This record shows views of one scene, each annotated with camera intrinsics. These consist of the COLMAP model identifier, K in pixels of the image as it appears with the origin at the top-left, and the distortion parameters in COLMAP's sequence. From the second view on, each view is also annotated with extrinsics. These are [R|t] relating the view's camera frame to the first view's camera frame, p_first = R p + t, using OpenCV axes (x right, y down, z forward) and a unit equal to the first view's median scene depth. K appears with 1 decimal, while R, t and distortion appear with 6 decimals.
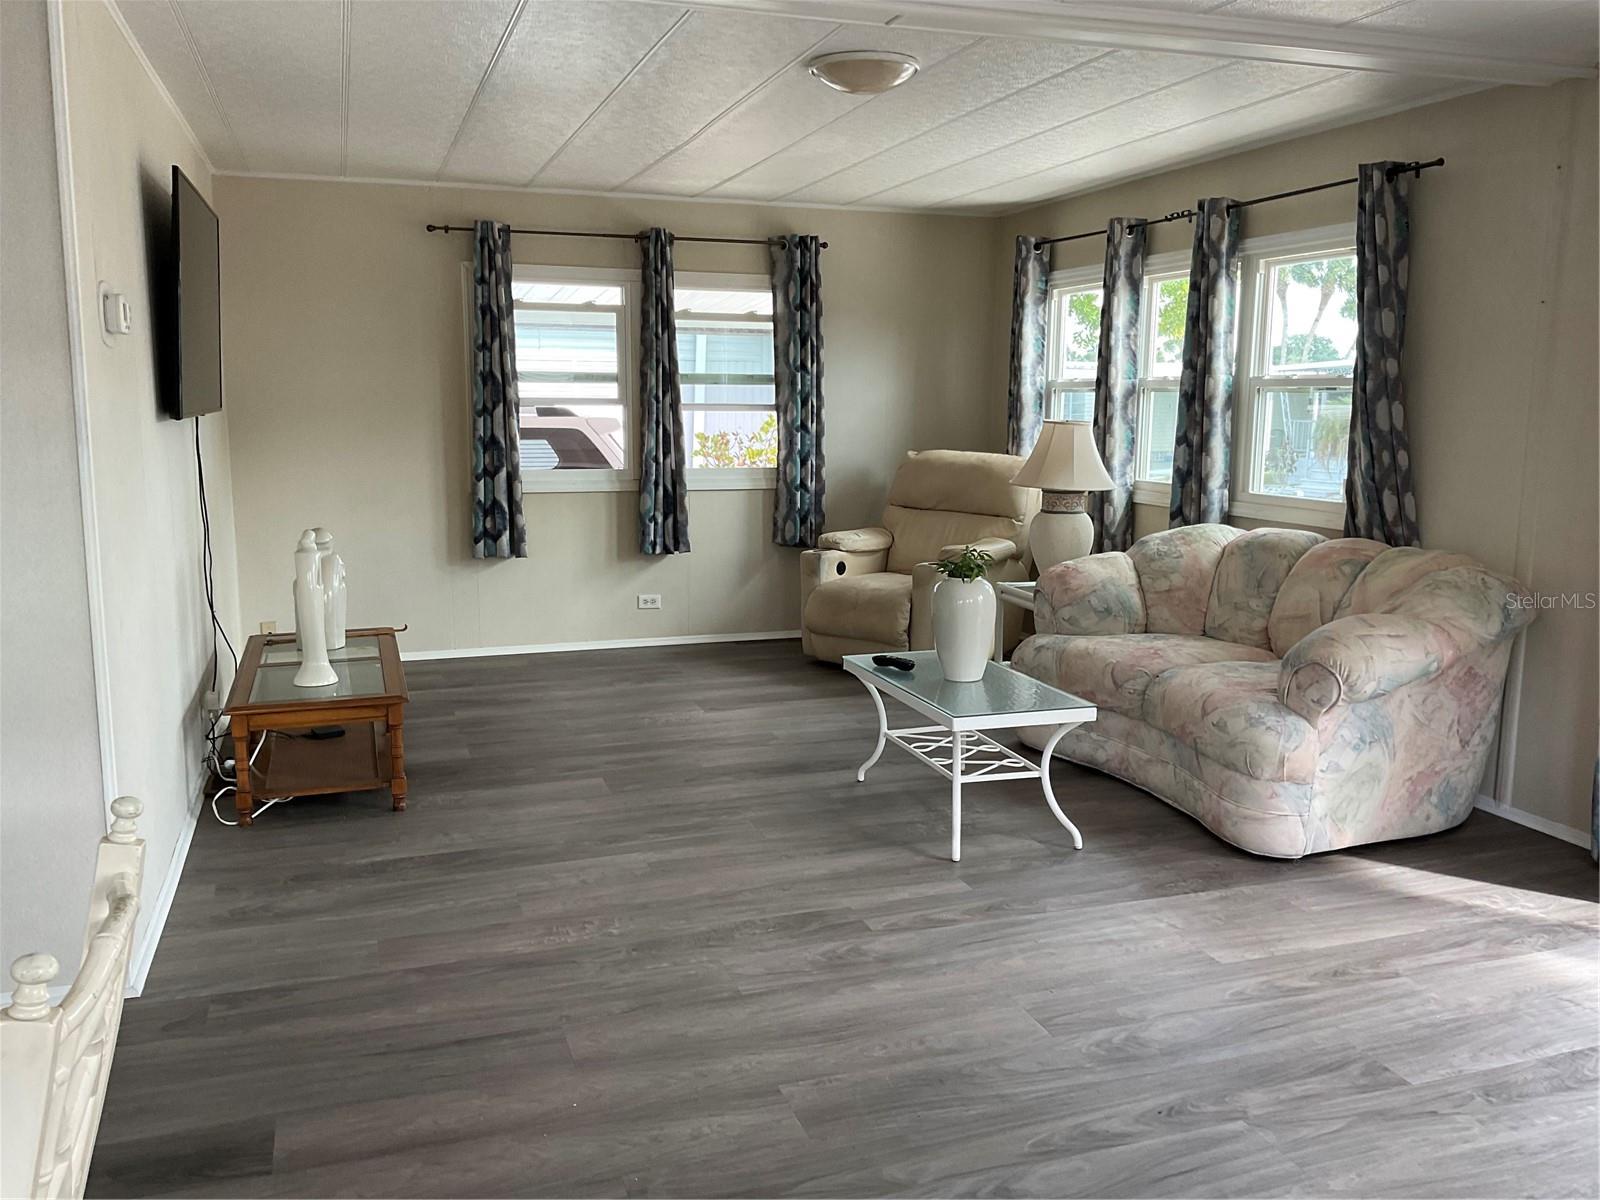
lens RADIAL K [[1315.2, 0, 800.0], [0, 1315.2, 600.0], [0, 0, 1]] dist [0.132715, -0.260631]
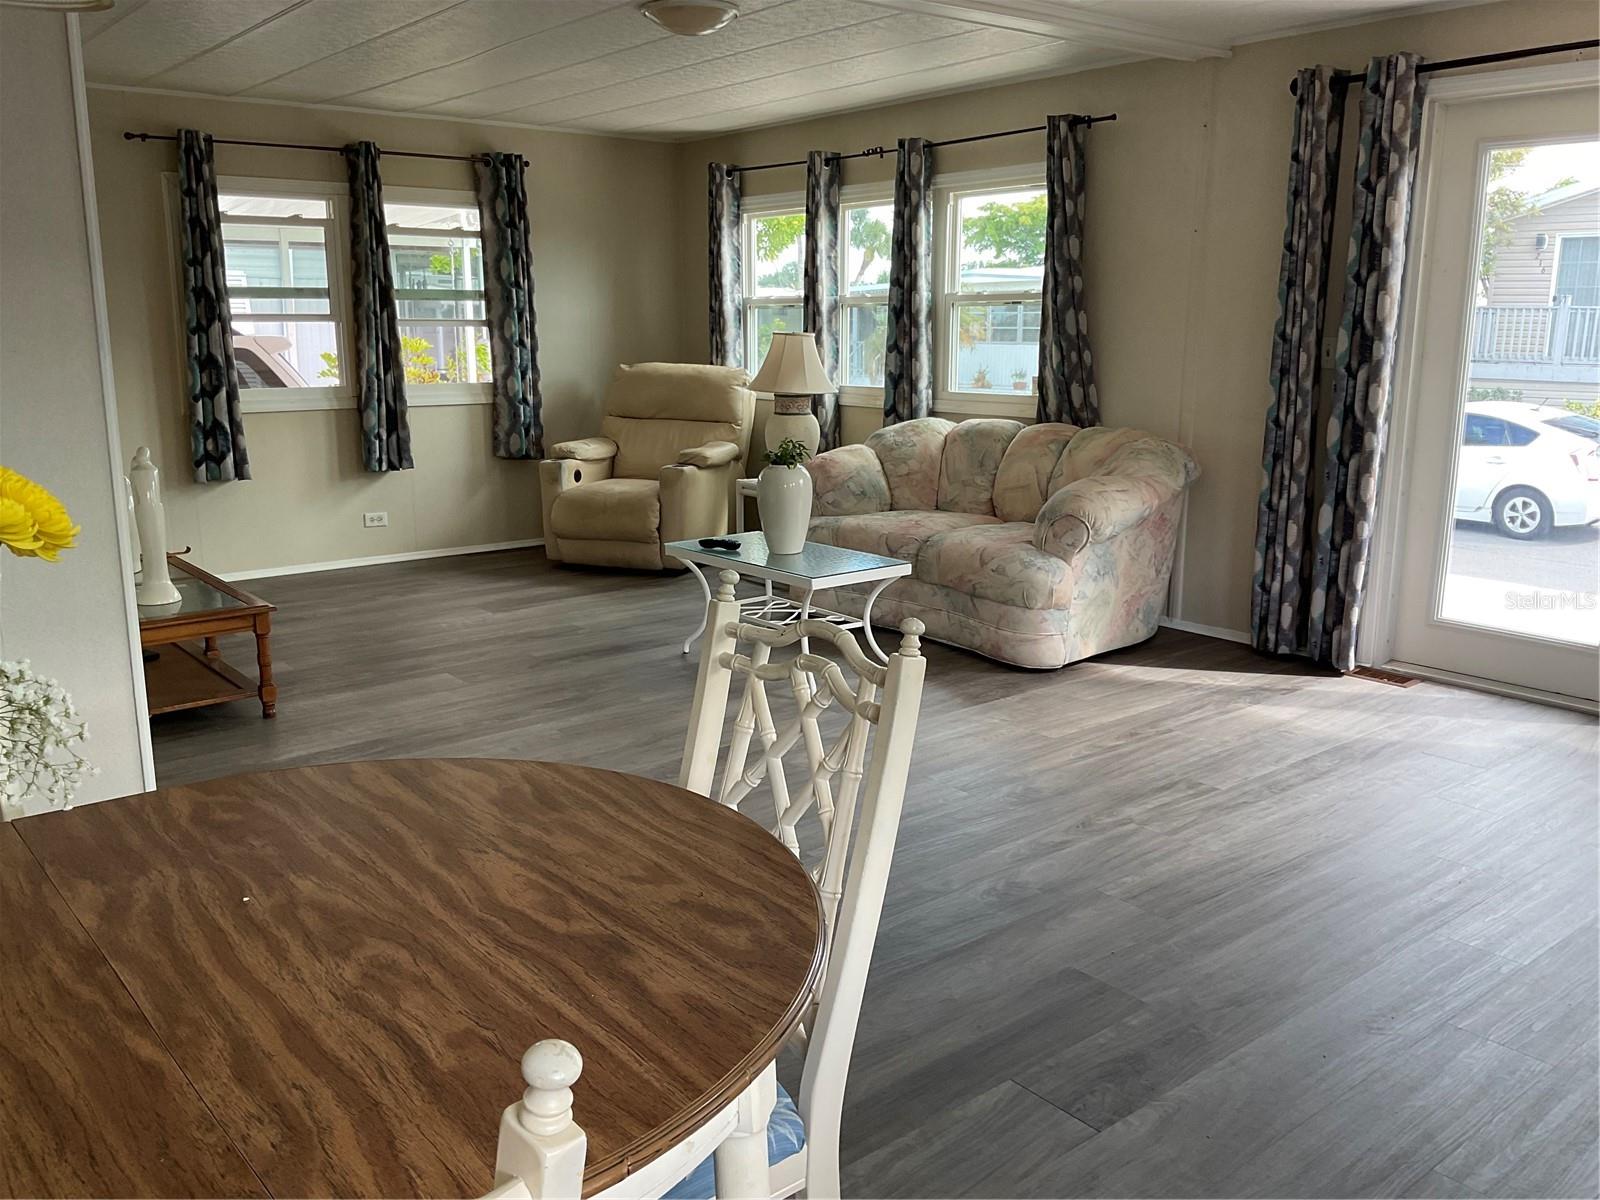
lens RADIAL K [[1315.2, 0, 800.0], [0, 1315.2, 600.0], [0, 0, 1]] dist [0.132715, -0.260631]
pose [[0.939501, -0.079546, 0.333182, -0.203302], [0.060892, 0.995955, 0.066081, 0.019964], [-0.337091, -0.041795, 0.940544, -0.083562]]
